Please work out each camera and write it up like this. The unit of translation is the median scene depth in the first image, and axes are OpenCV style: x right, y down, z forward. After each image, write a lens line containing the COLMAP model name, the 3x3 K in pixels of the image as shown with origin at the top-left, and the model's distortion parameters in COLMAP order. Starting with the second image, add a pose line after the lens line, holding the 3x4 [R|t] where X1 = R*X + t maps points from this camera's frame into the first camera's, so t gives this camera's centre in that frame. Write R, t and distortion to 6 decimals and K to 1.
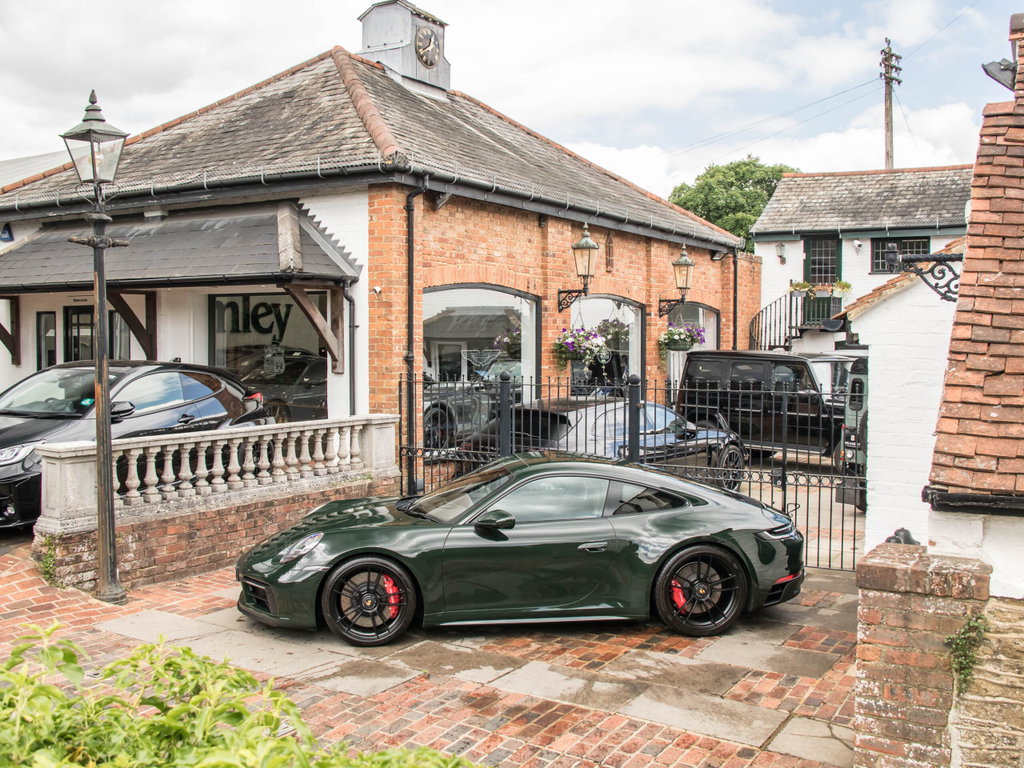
lens RADIAL K [[1134.7, 0, 512.0], [0, 1134.7, 384.0], [0, 0, 1]] dist [-0.000275, 0.004473]
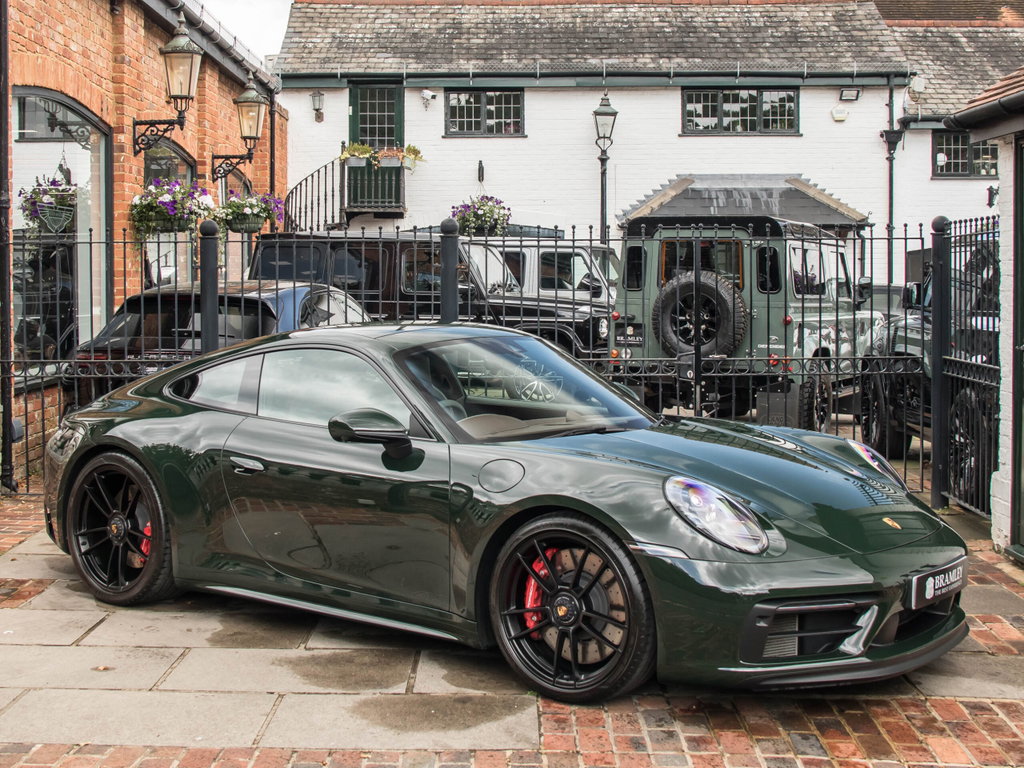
lens RADIAL K [[1589.5, 0, 512.0], [0, 1589.5, 384.0], [0, 0, 1]] dist [-0.273993, 1.029186]
pose [[0.888841, -0.035190, 0.456862, -0.109637], [0.019098, 0.999025, 0.039794, 0.020330], [-0.457817, -0.026646, 0.888647, 0.088173]]
